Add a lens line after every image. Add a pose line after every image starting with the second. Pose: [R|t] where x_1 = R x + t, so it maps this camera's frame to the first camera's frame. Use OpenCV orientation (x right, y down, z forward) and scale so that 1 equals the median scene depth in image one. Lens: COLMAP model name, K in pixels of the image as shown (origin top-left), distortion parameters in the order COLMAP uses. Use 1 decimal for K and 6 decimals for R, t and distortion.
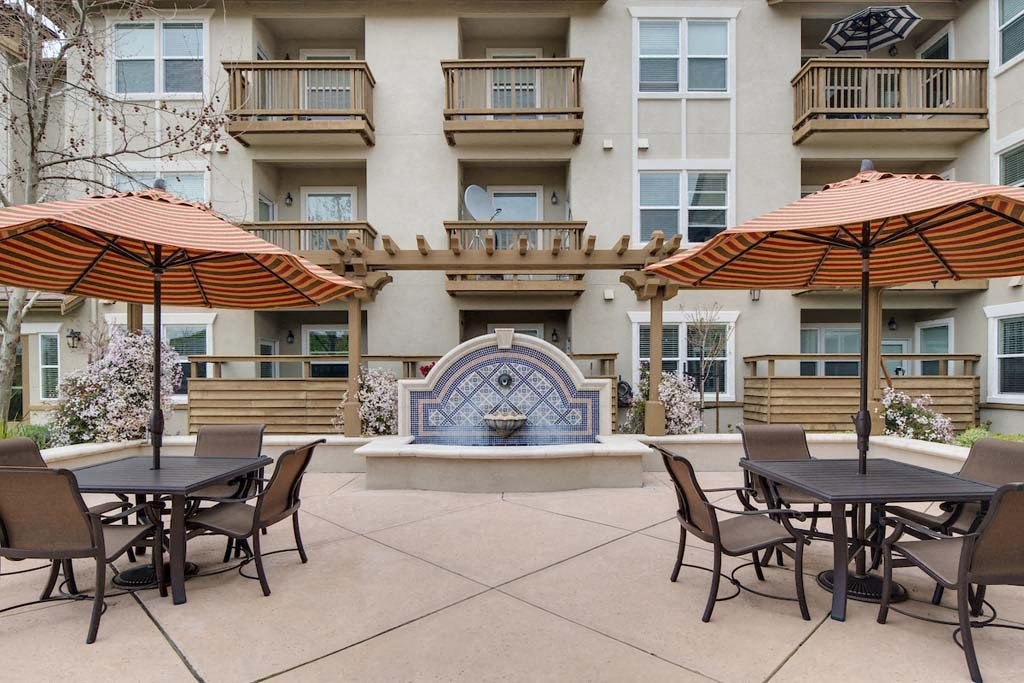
lens RADIAL K [[565.0, 0, 512.0], [0, 565.0, 380.3], [0, 0, 1]] dist [0.000760, 0.000061]
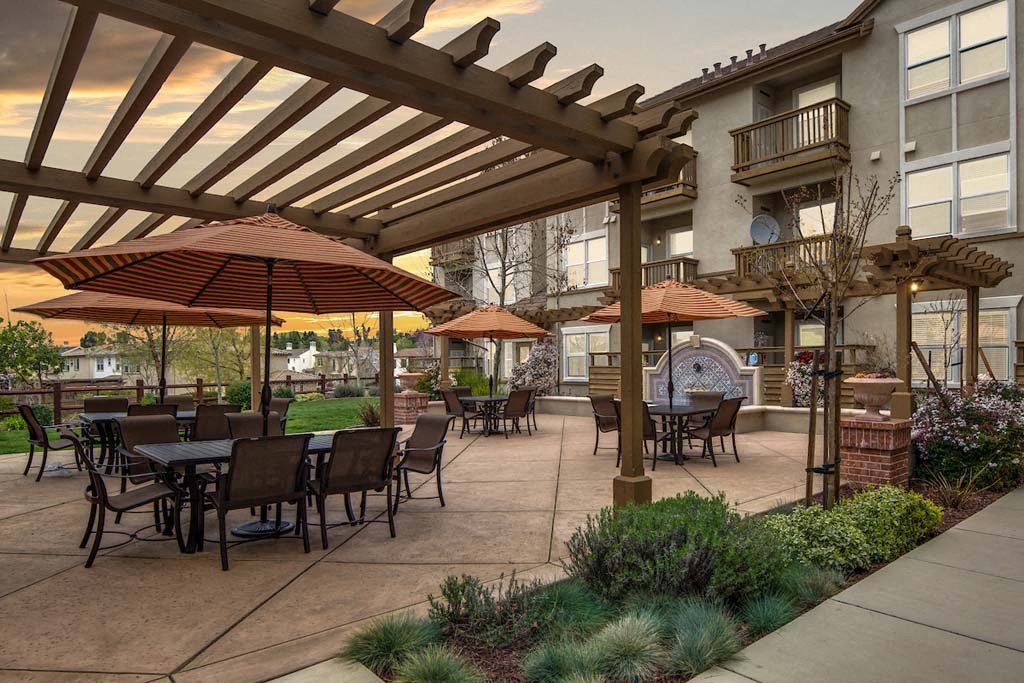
lens RADIAL K [[632.7, 0, 512.0], [0, 632.7, 341.5], [0, 0, 1]] dist [0.000335, 0.000071]
pose [[0.637060, -0.031950, -0.770152, 1.014065], [0.000235, 0.999149, -0.041255, 0.000353], [0.770814, 0.026101, 0.636525, -0.521147]]
